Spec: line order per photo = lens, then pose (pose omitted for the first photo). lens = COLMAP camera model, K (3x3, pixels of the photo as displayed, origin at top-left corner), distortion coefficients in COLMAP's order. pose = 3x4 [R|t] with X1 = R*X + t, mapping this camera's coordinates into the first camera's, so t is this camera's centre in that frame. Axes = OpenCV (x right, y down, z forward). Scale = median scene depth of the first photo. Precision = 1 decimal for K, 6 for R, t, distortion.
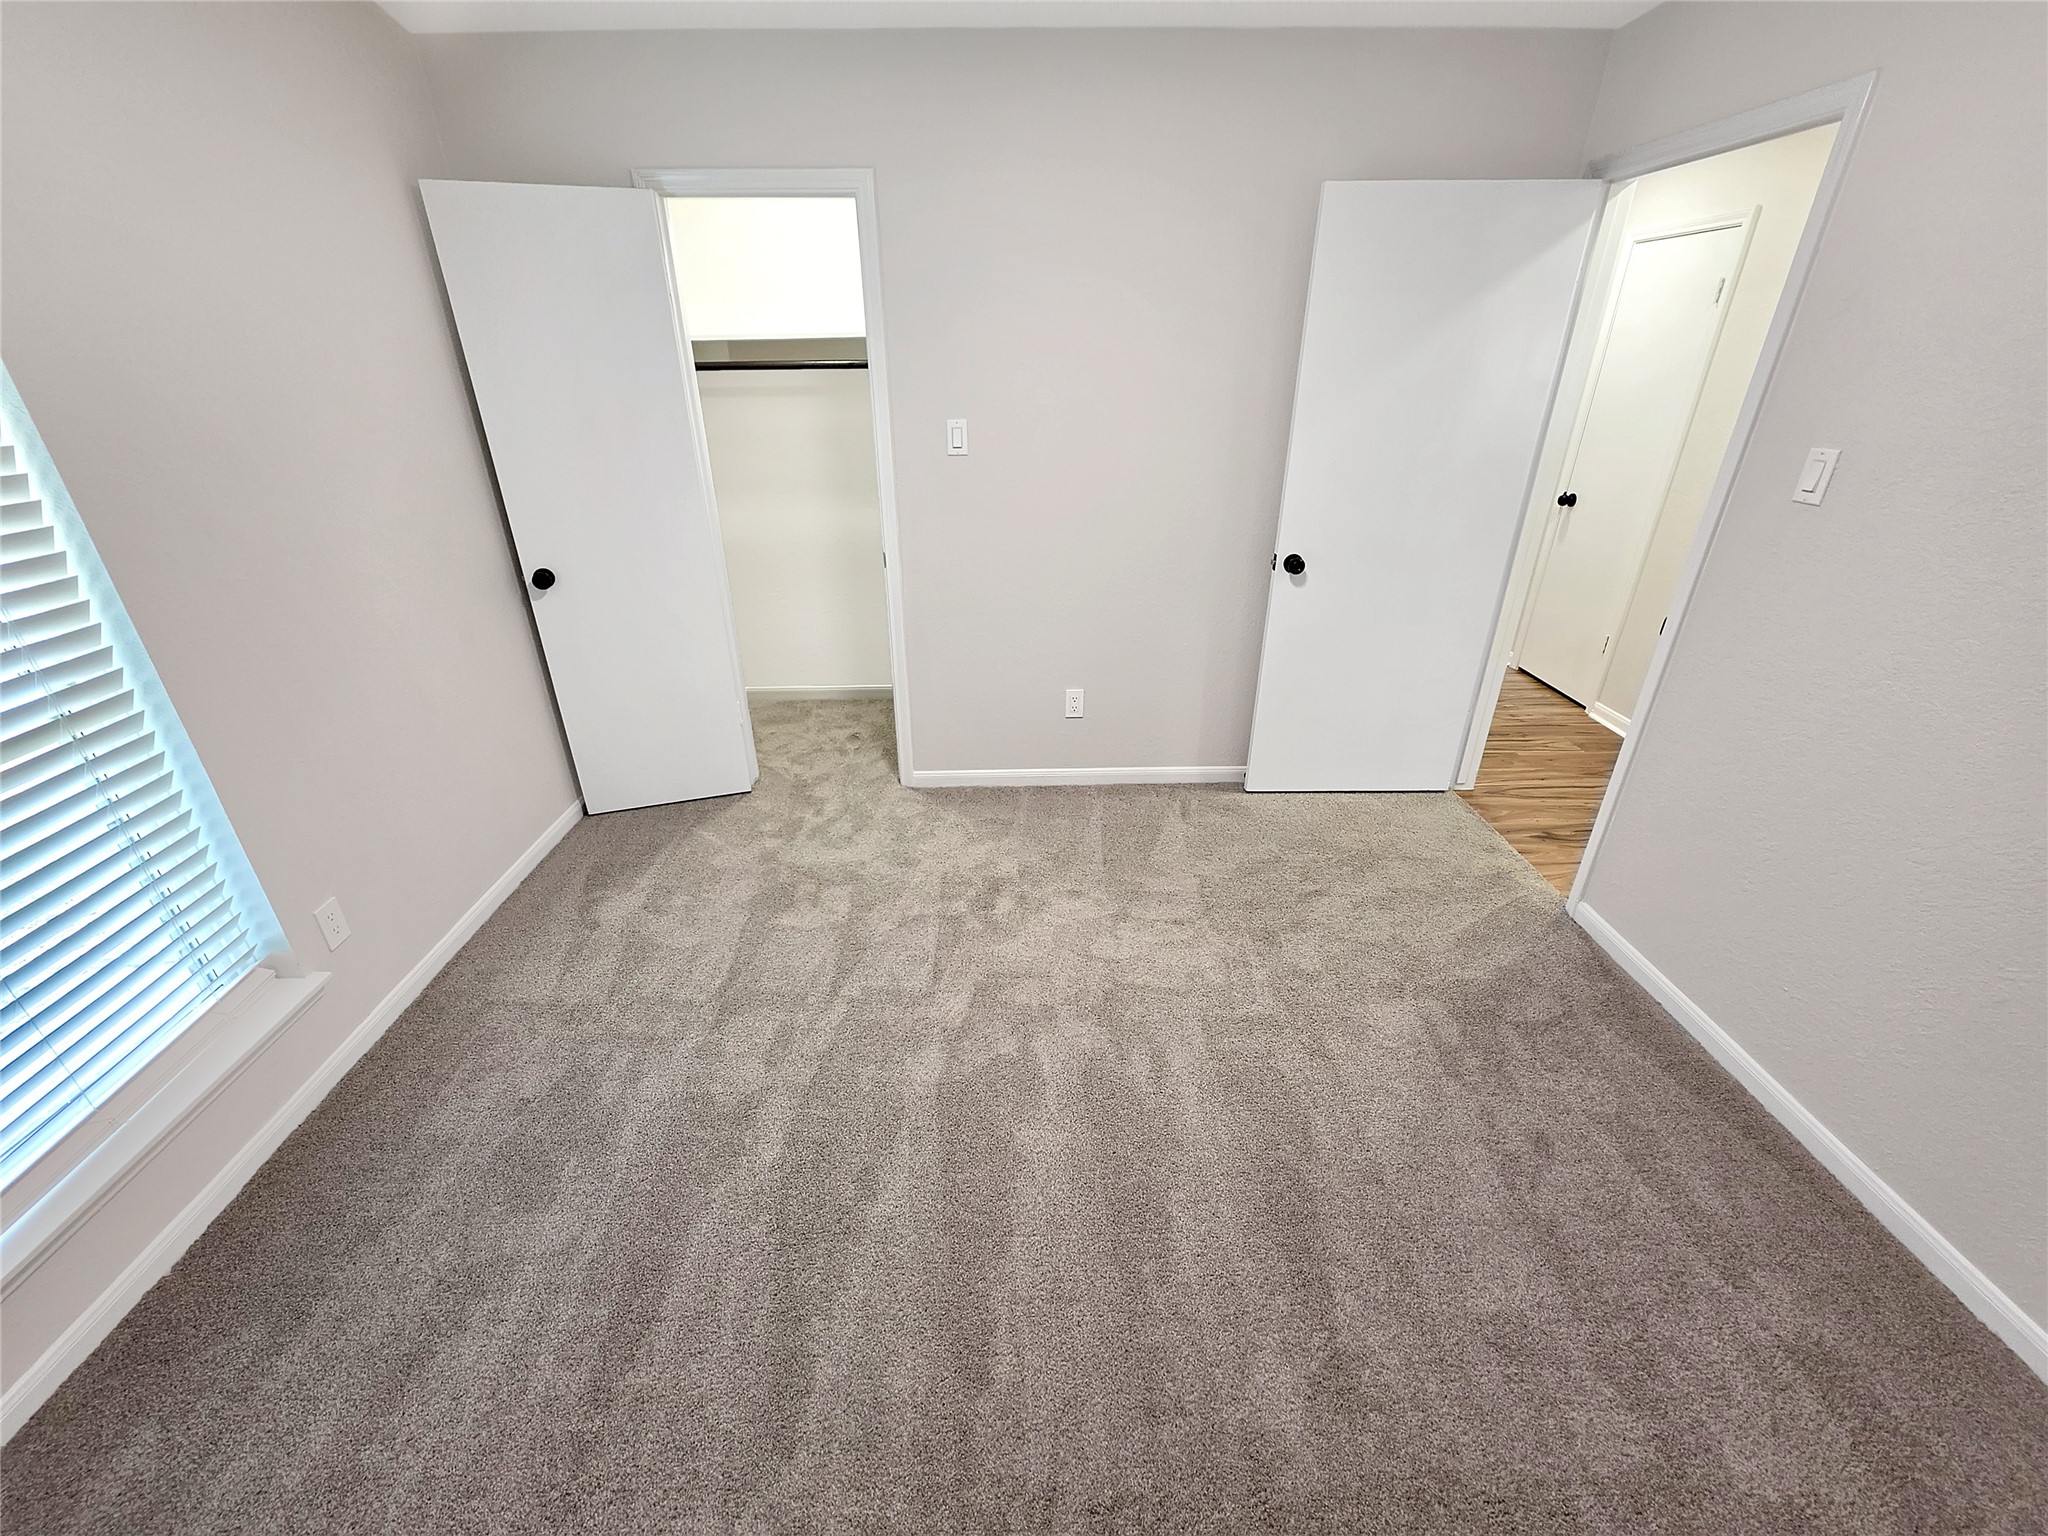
lens RADIAL K [[824.7, 0, 1013.5], [0, 824.7, 764.7], [0, 0, 1]] dist [0.001746, 0.000027]
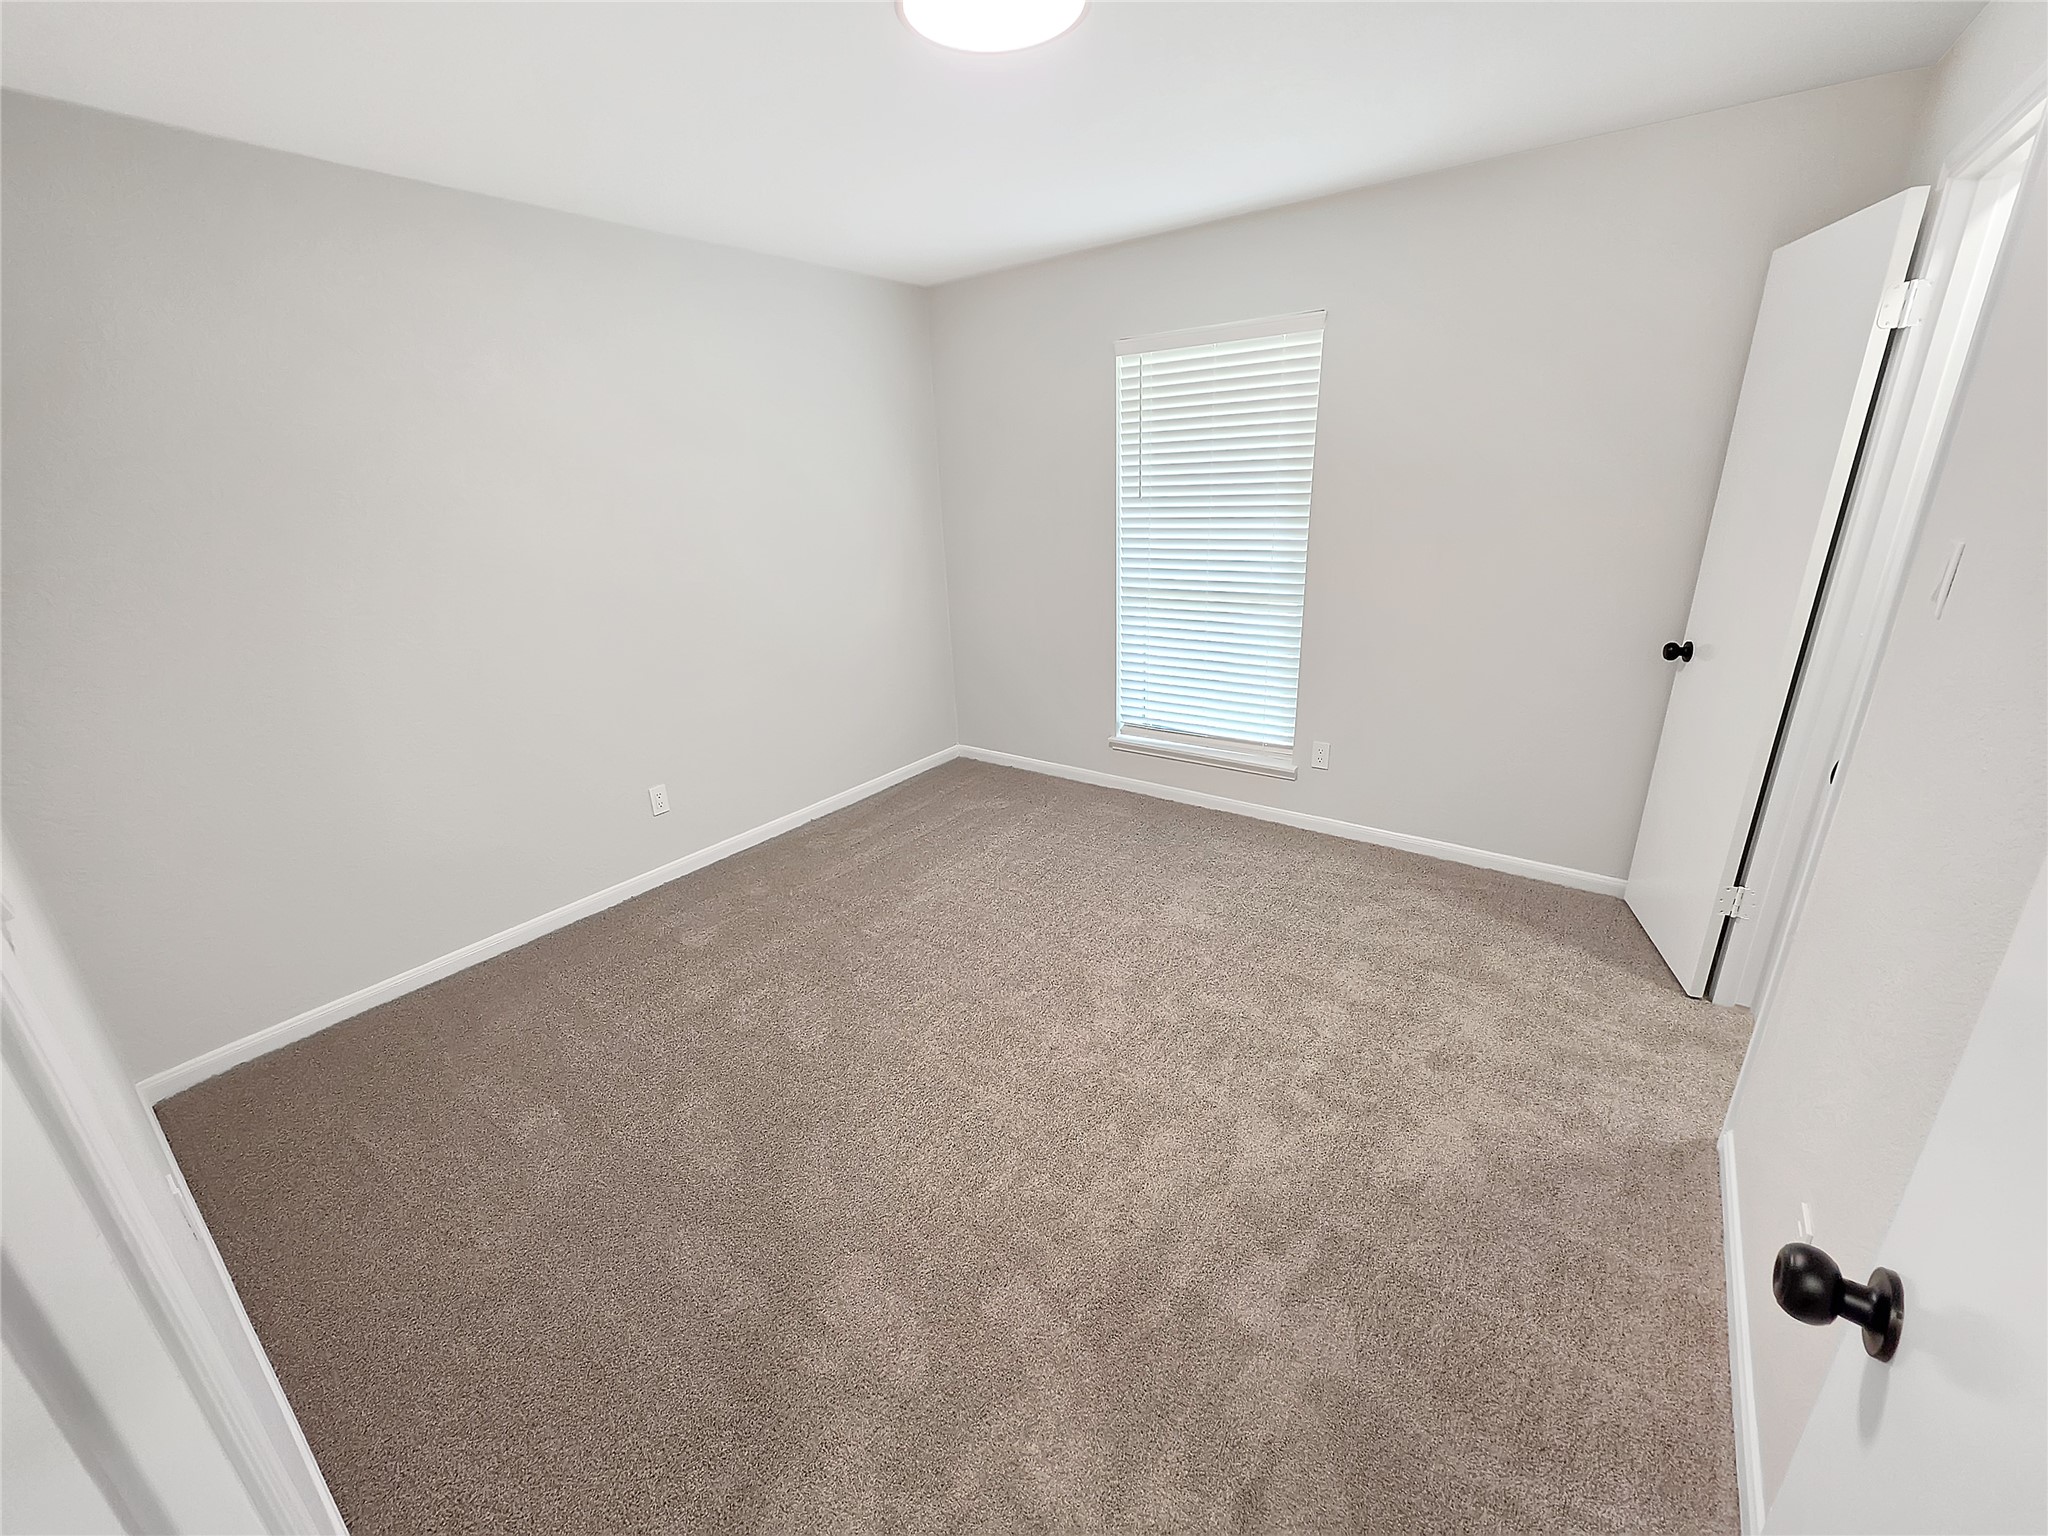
lens RADIAL K [[824.7, 0, 1013.5], [0, 824.7, 764.7], [0, 0, 1]] dist [0.001746, 0.000027]
pose [[-0.600815, 0.304542, -0.739104, 0.544435], [-0.309323, 0.763993, 0.566245, -0.373488], [0.737116, 0.568830, -0.364817, 0.770933]]
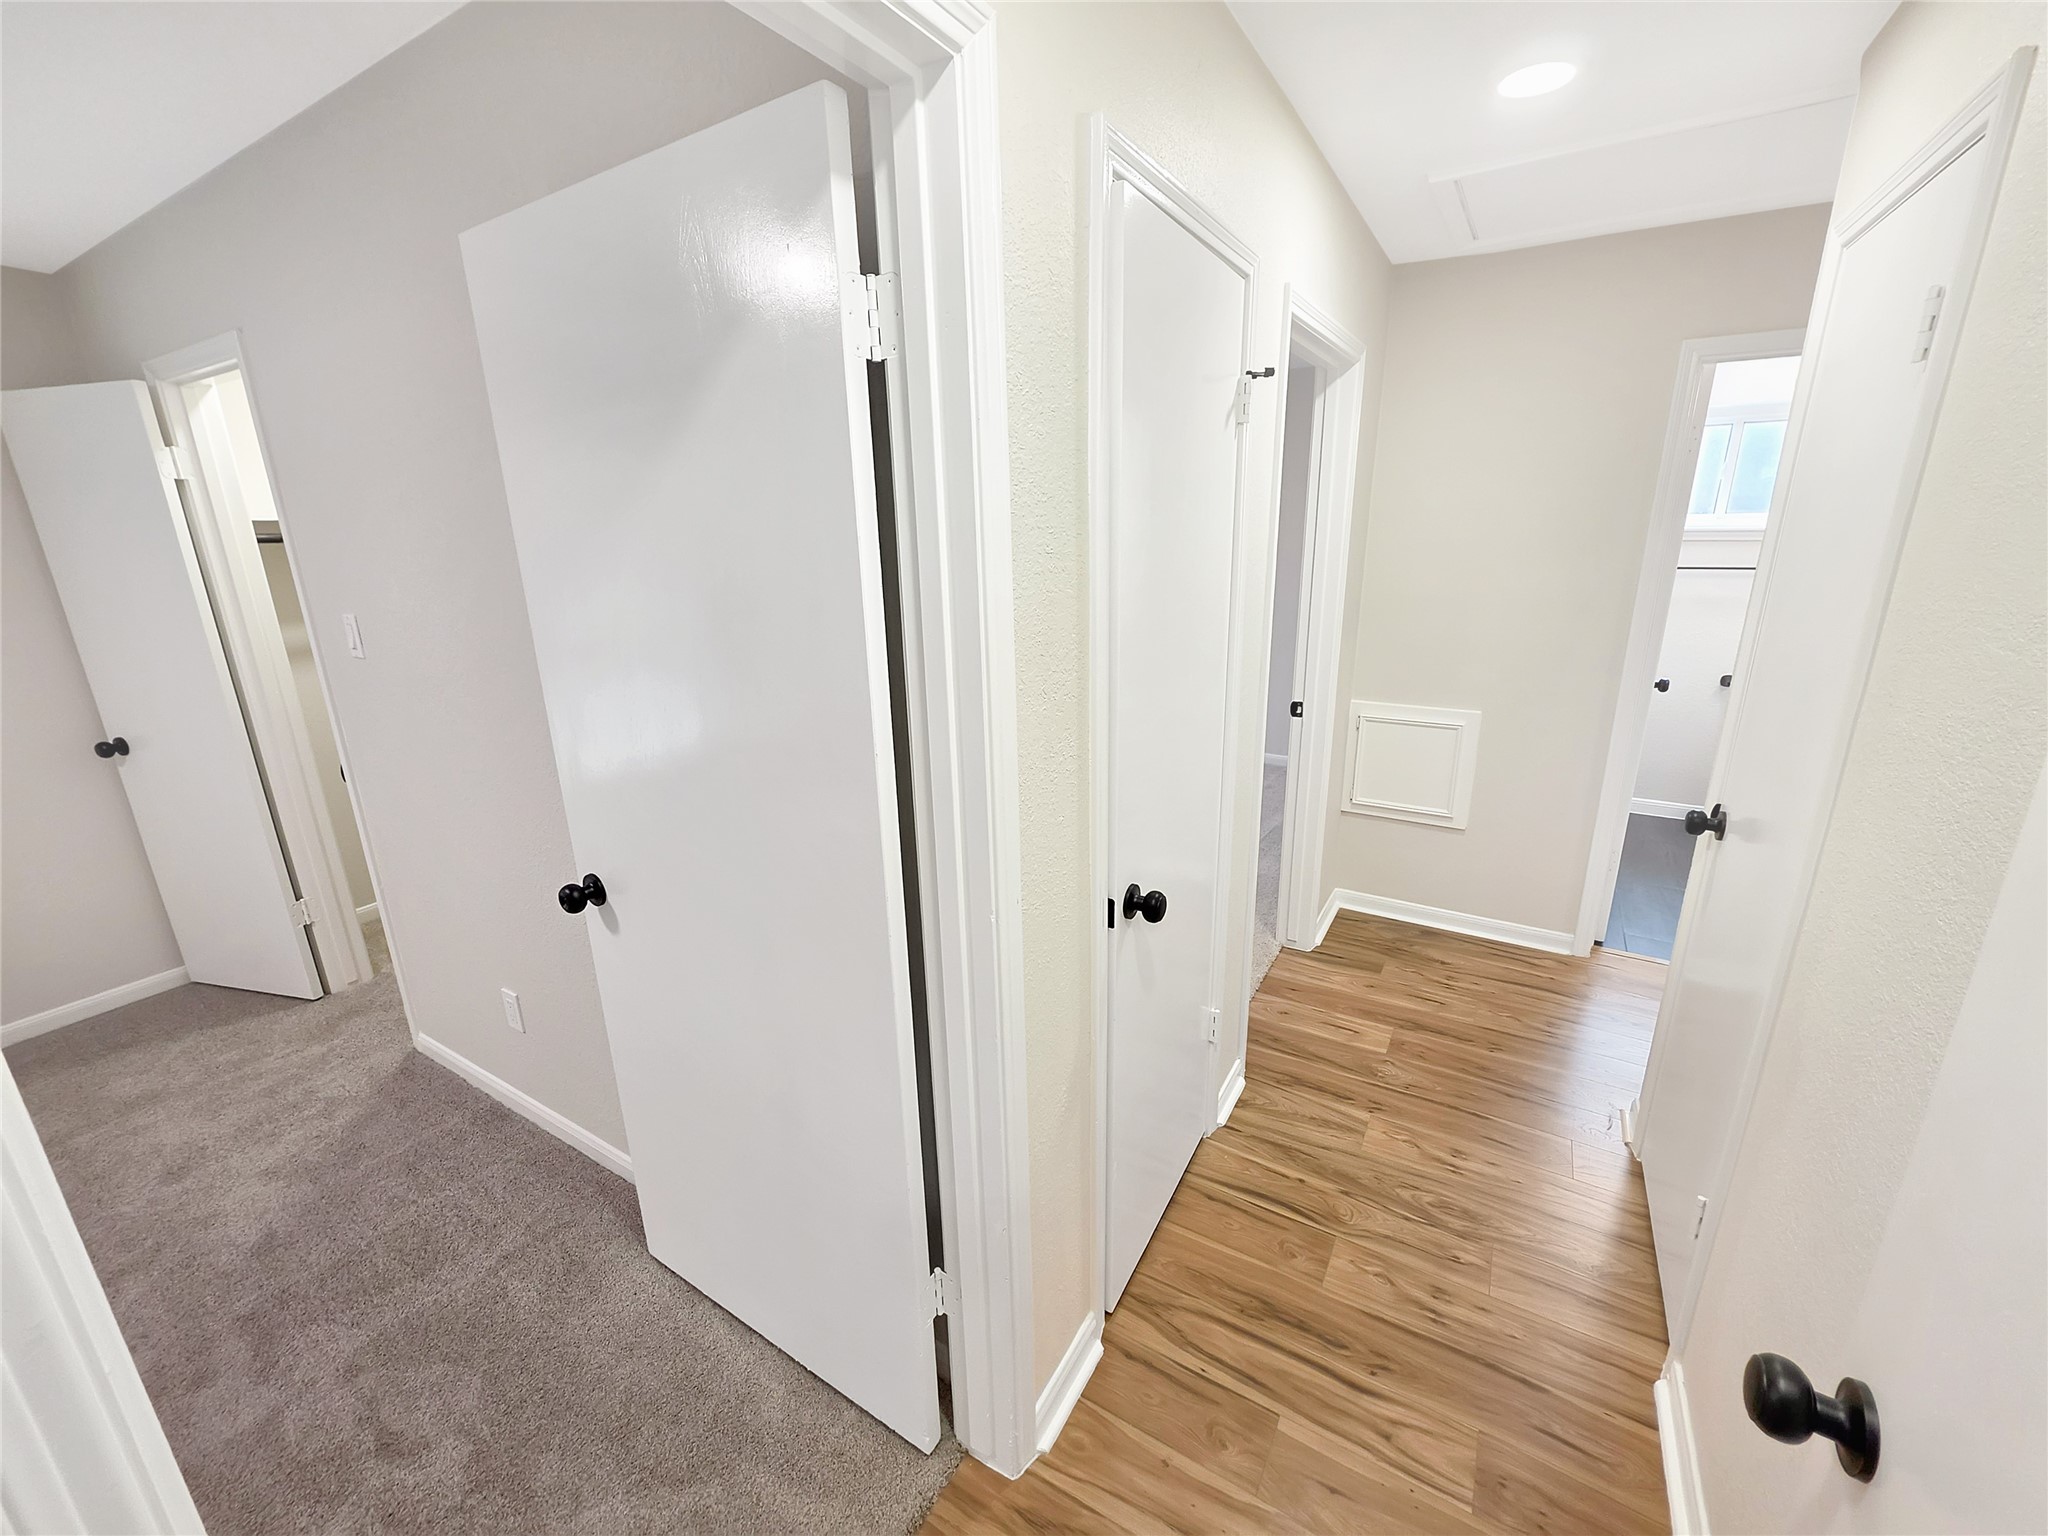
lens RADIAL K [[824.7, 0, 1013.5], [0, 824.7, 764.7], [0, 0, 1]] dist [0.001746, 0.000027]
pose [[0.848952, 0.134325, -0.511114, 0.769306], [-0.217256, 0.970360, -0.105840, -0.296423], [0.481748, 0.200895, 0.852971, 0.609950]]
